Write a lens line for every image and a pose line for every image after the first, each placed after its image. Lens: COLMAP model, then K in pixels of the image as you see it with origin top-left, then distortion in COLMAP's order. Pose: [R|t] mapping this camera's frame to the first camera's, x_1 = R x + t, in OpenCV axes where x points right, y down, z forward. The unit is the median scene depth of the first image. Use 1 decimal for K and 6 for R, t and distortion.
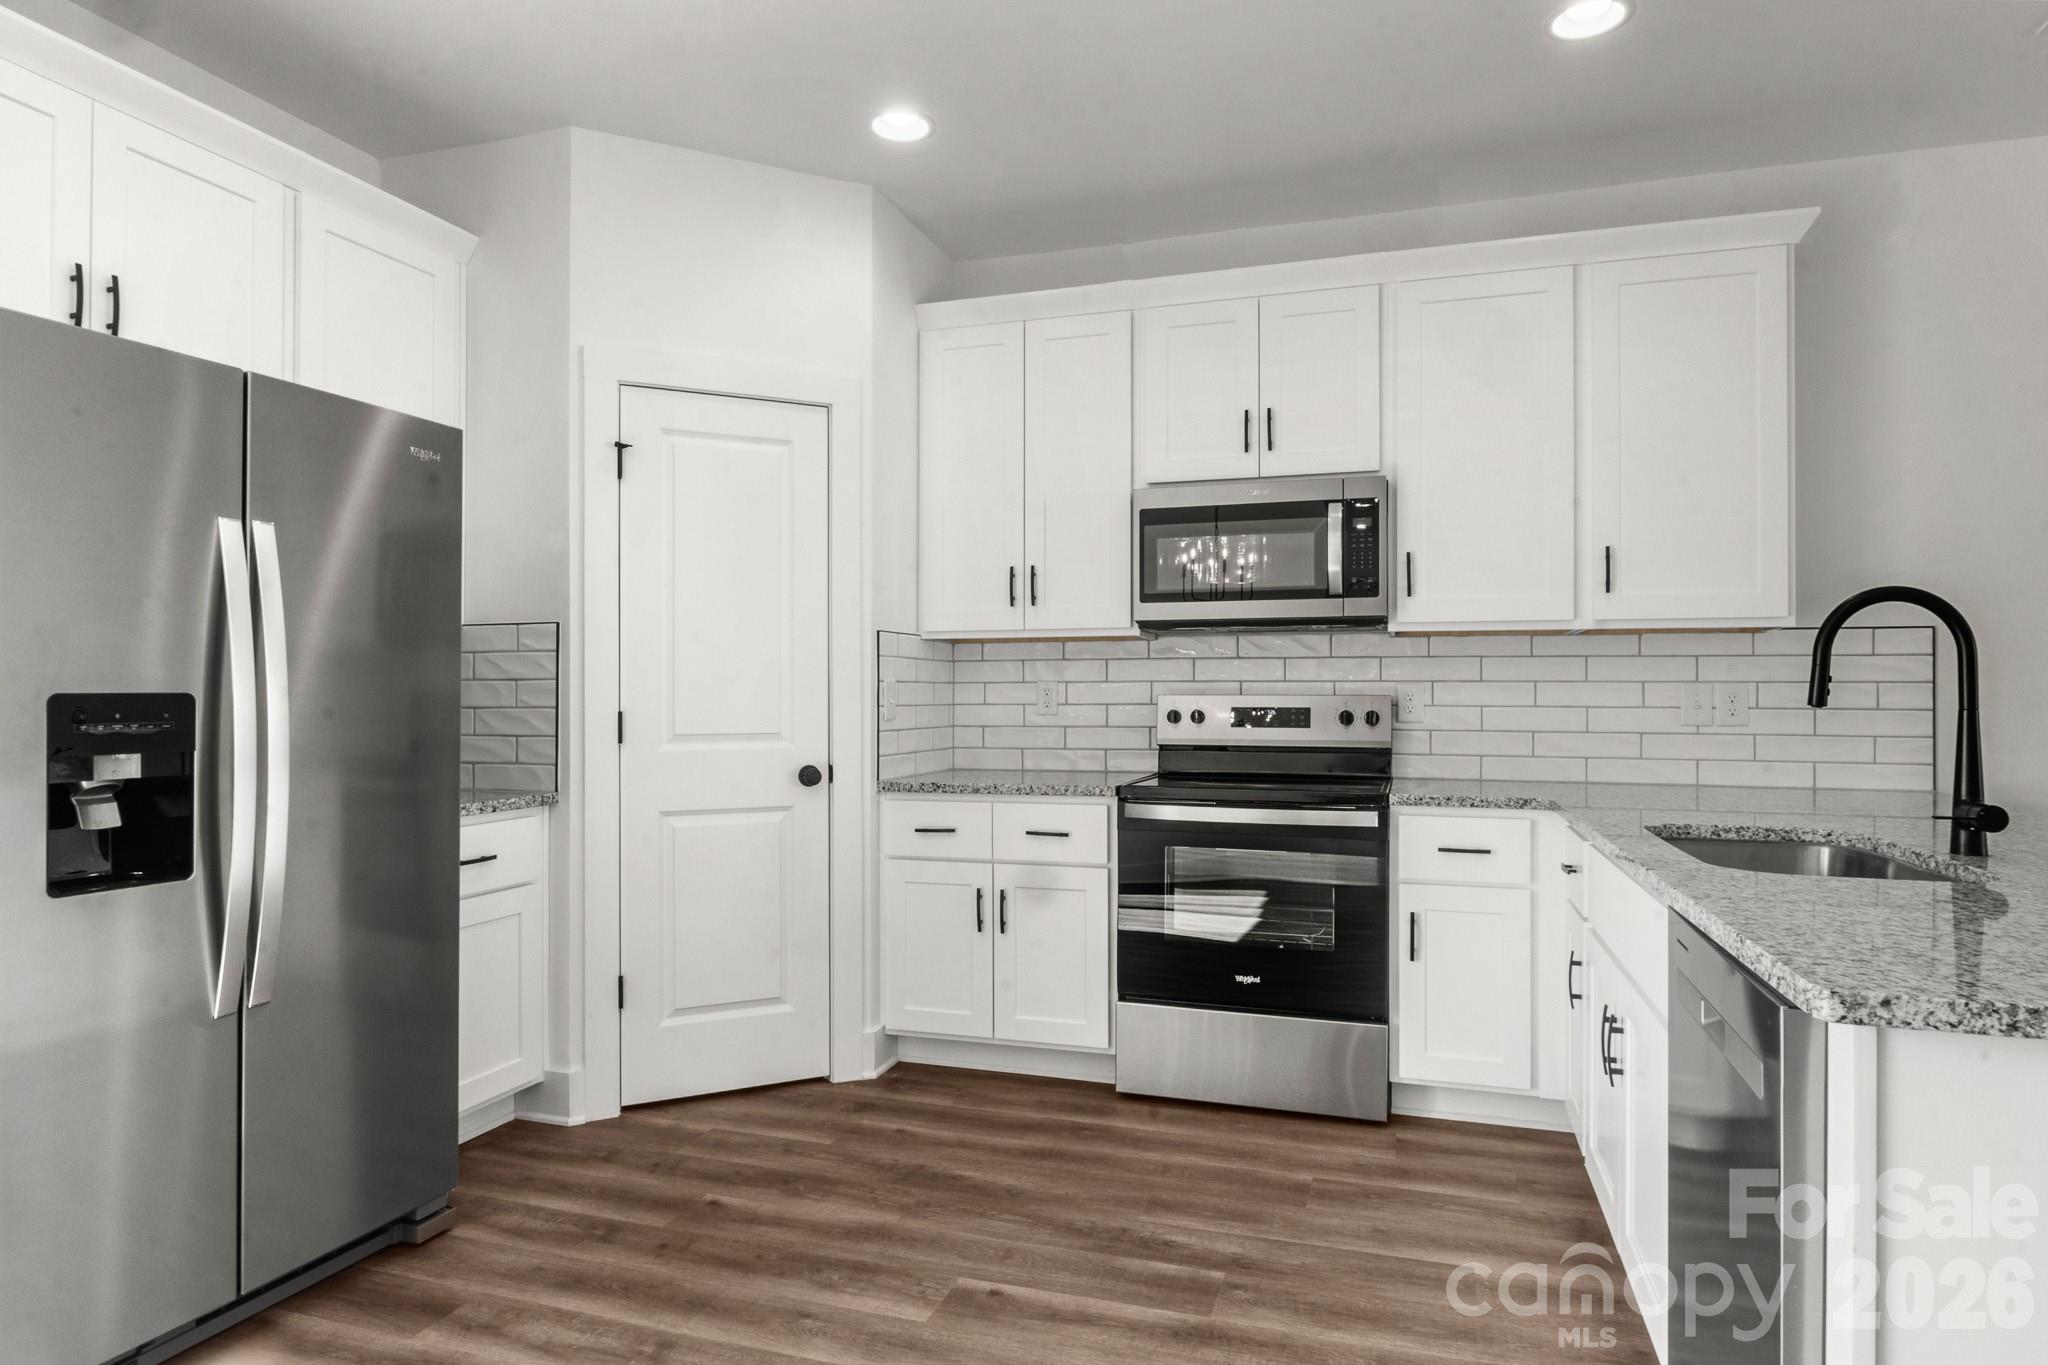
lens RADIAL K [[1172.1, 0, 1024.0], [0, 1172.1, 682.5], [0, 0, 1]] dist [-0.032380, 0.000974]
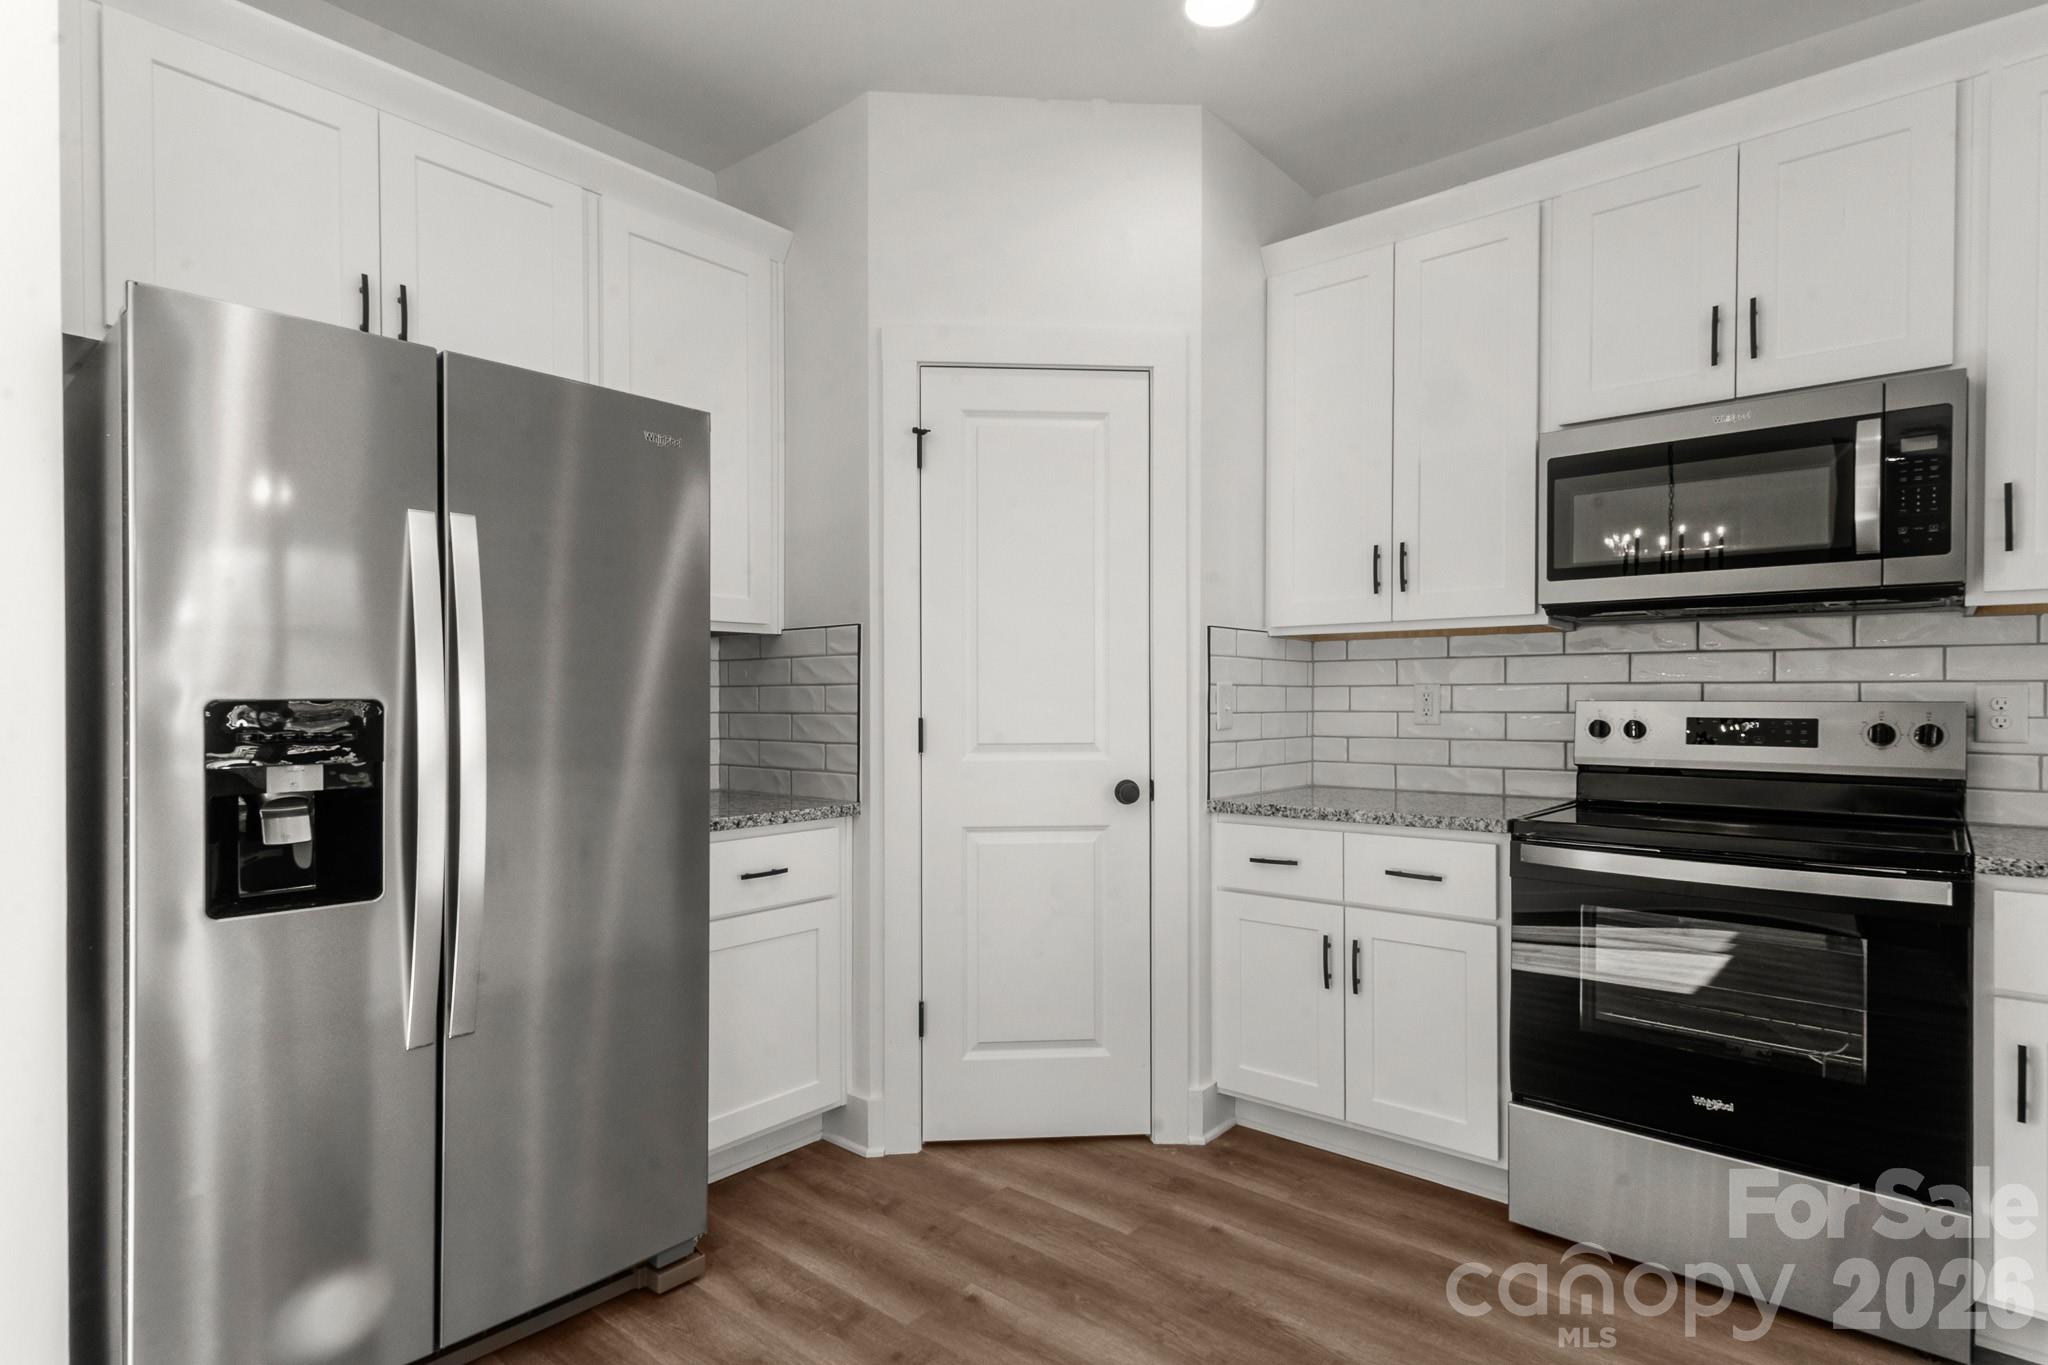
lens RADIAL K [[1054.0, 0, 1022.7], [0, 1054.0, 701.0], [0, 0, 1]] dist [0.016263, -0.000790]
pose [[0.924476, 0.001387, -0.381238, 0.047937], [0.003532, 0.999919, 0.012205, 0.001037], [0.381224, -0.012629, 0.924397, 0.237385]]
